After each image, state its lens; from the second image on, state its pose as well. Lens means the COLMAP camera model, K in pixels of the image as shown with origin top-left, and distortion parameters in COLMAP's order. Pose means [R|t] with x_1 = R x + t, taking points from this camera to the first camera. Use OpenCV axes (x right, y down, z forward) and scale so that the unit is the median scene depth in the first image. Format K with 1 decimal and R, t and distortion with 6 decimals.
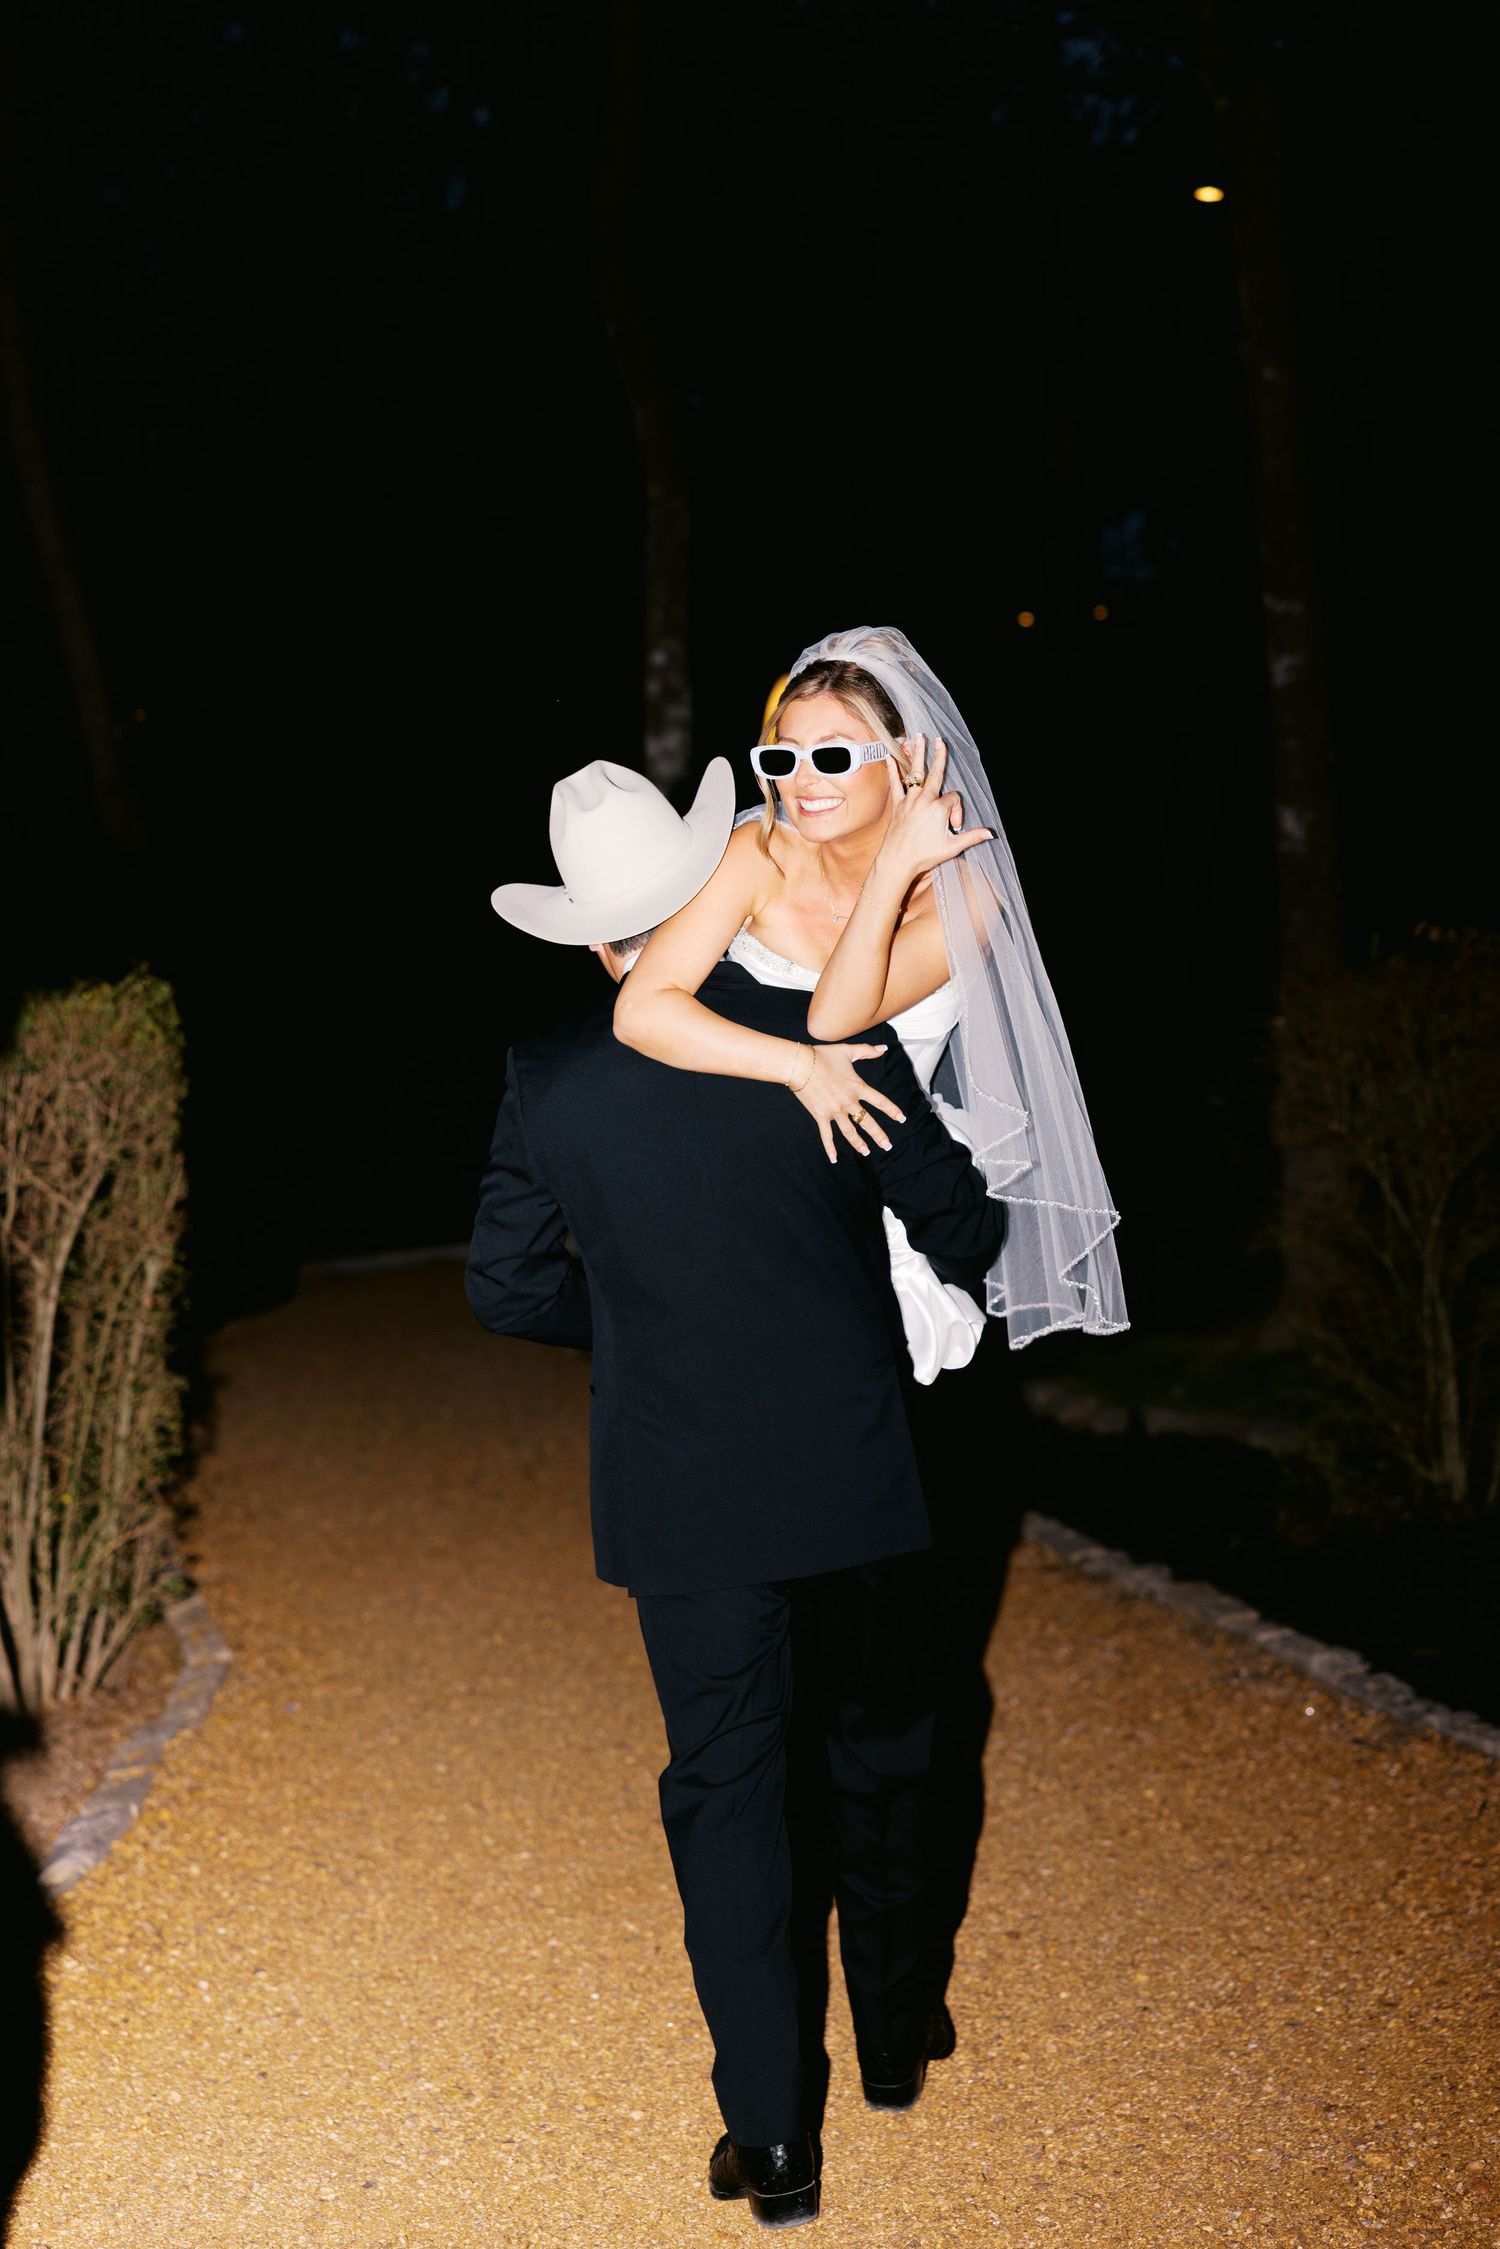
lens RADIAL K [[3943.2, 0, 752.1], [0, 3943.2, 1134.6], [0, 0, 1]] dist [0.005757, 0.000000]
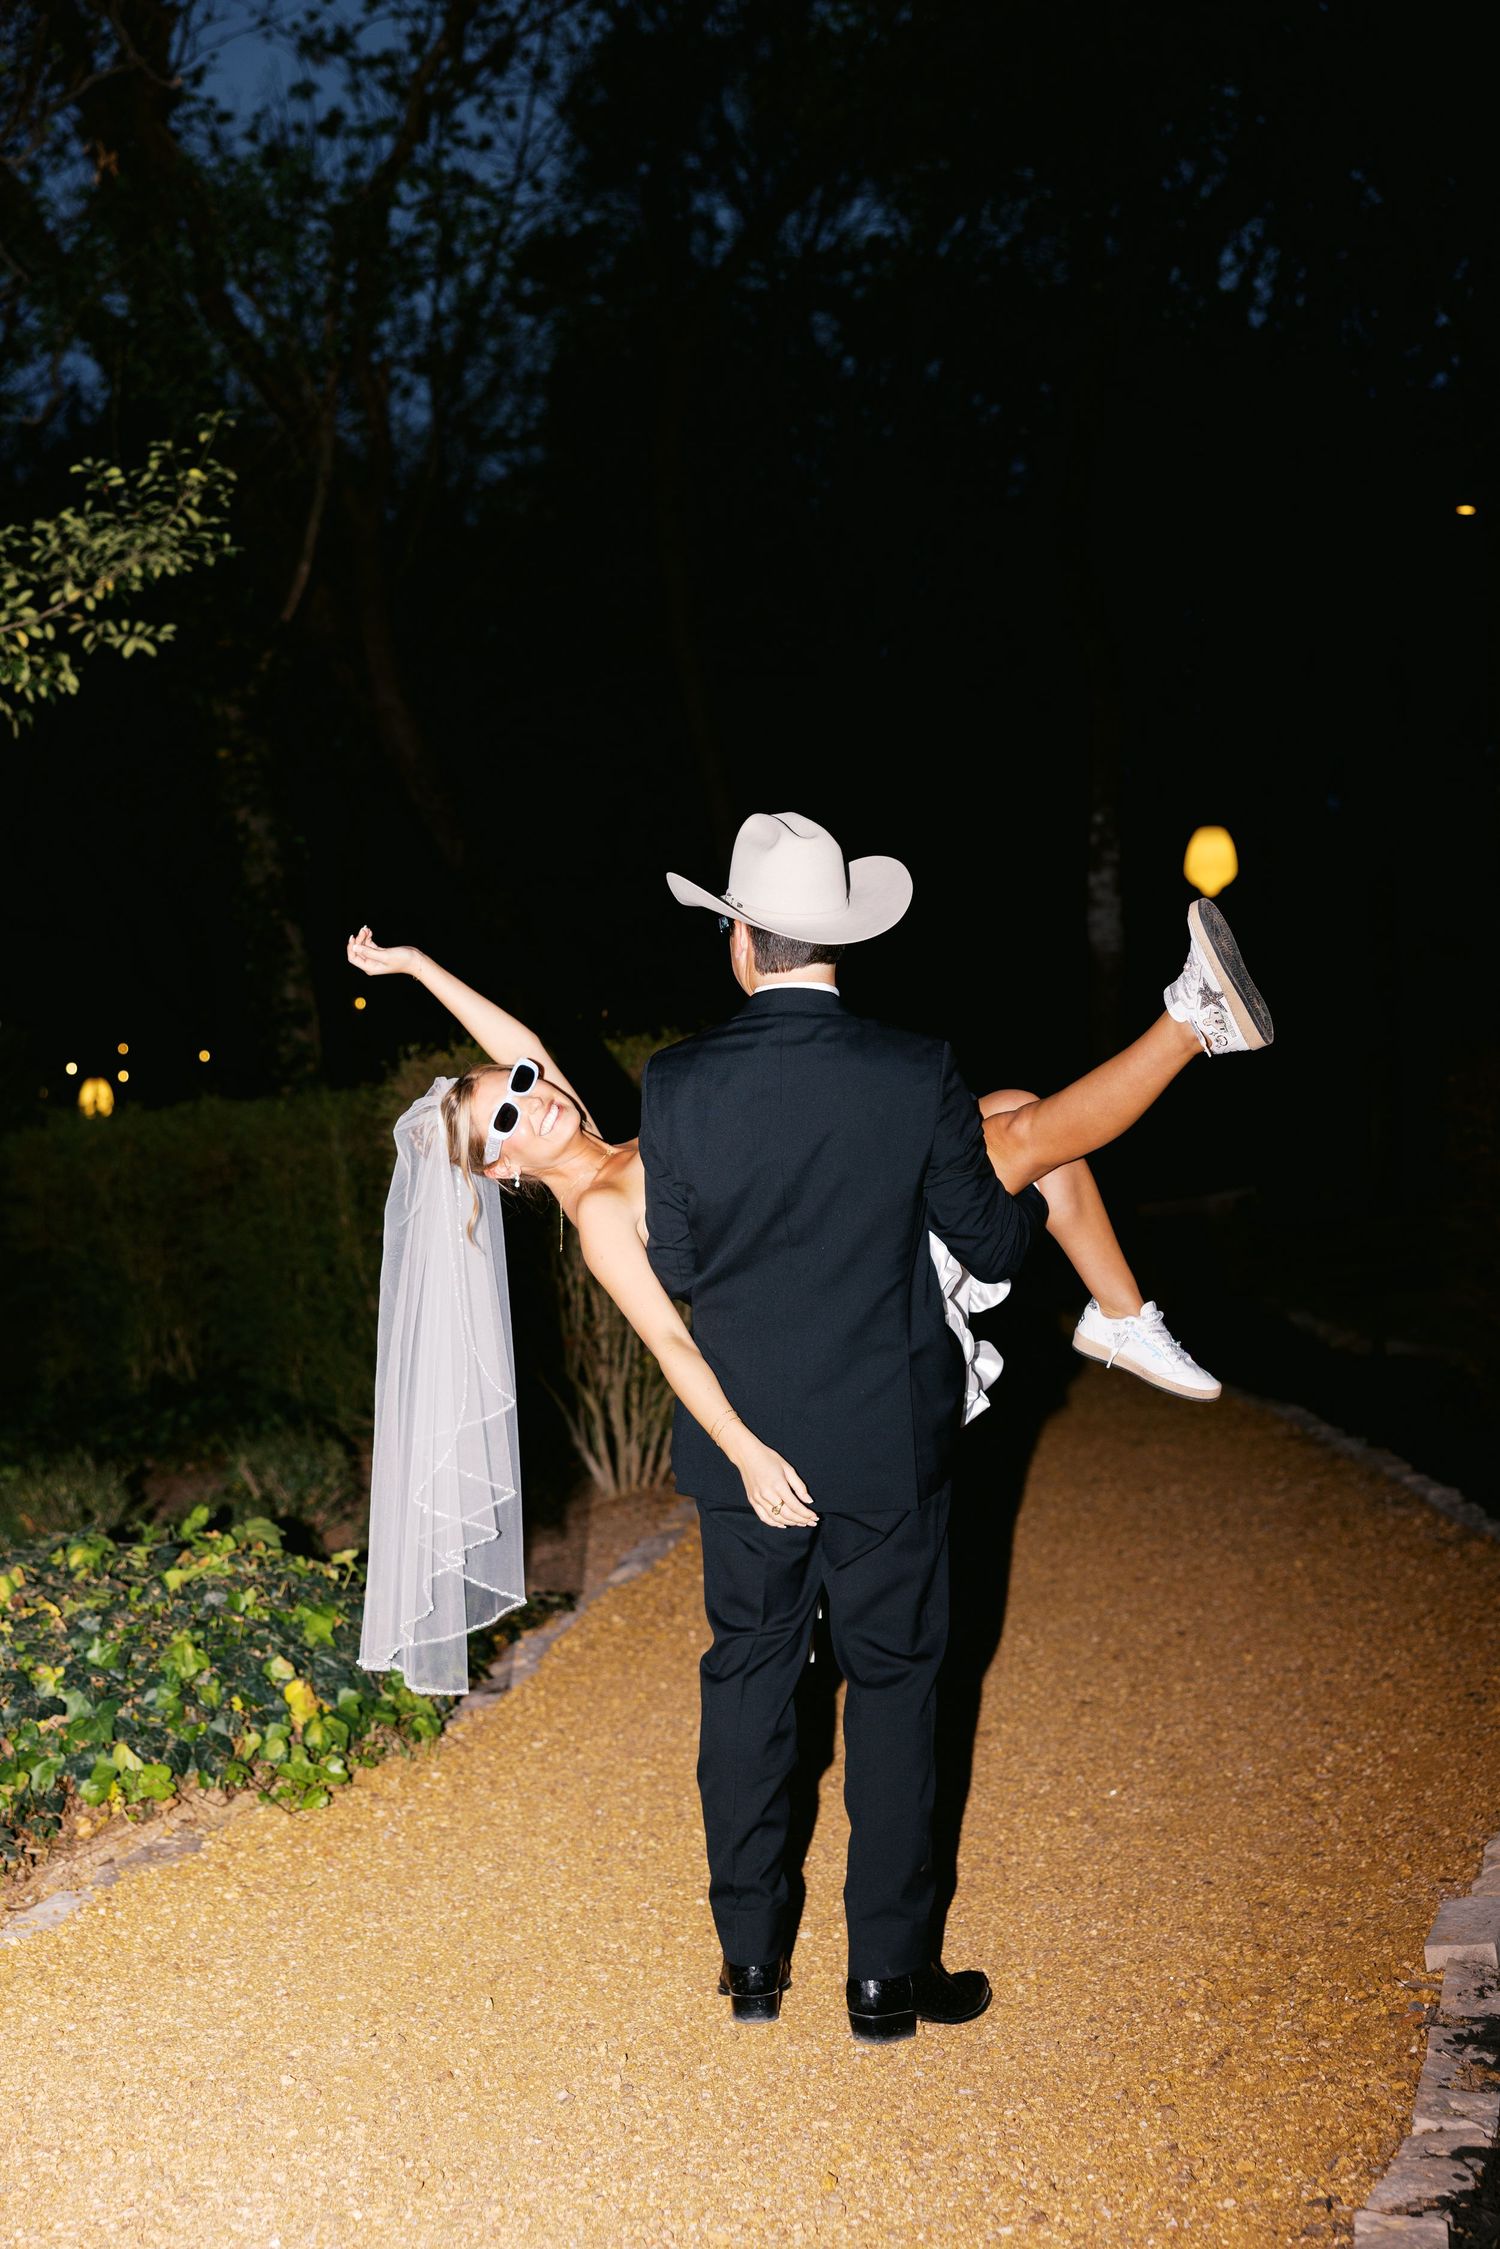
lens RADIAL K [[3042.5, 0, 748.6], [0, 3042.5, 1119.0], [0, 0, 1]] dist [0.002932, 0.000000]
pose [[0.984645, 0.027576, -0.172376, 0.081779], [-0.029430, 0.999533, -0.008210, 0.004850], [0.172069, 0.013157, 0.984997, -0.221480]]
